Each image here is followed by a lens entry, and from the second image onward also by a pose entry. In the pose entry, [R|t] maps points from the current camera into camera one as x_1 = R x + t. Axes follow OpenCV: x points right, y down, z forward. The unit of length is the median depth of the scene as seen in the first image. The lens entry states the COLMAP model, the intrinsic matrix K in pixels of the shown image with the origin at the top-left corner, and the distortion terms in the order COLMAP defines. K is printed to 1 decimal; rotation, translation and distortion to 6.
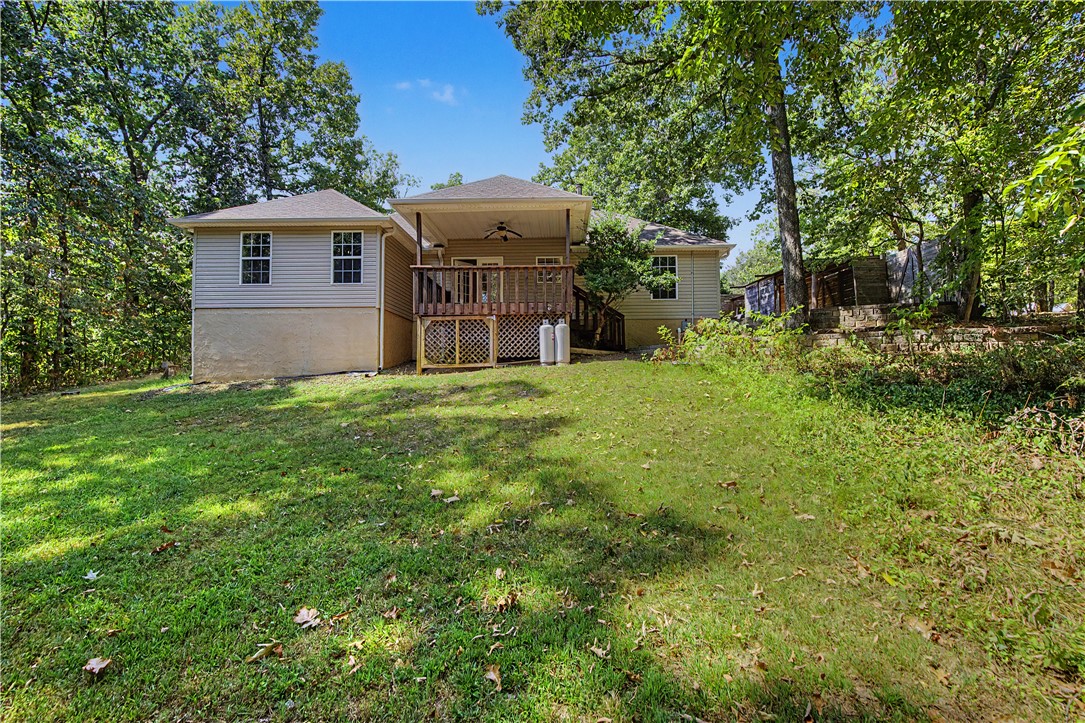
lens RADIAL K [[499.4, 0, 556.6], [0, 499.4, 368.6], [0, 0, 1]] dist [-0.000075, 0.000058]
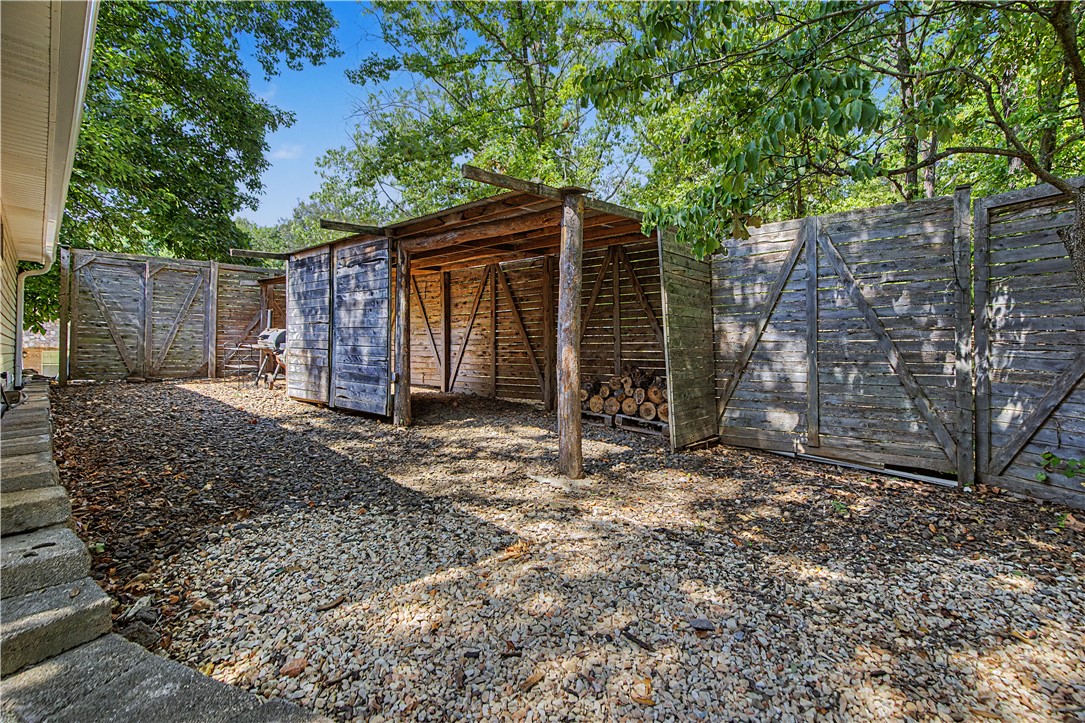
lens RADIAL K [[499.4, 0, 556.6], [0, 499.4, 368.6], [0, 0, 1]] dist [-0.000075, 0.000058]
pose [[0.686635, -0.020434, 0.726715, 0.293242], [-0.030042, 0.997954, 0.056445, -0.127718], [-0.726381, -0.060589, 0.684616, 0.728480]]
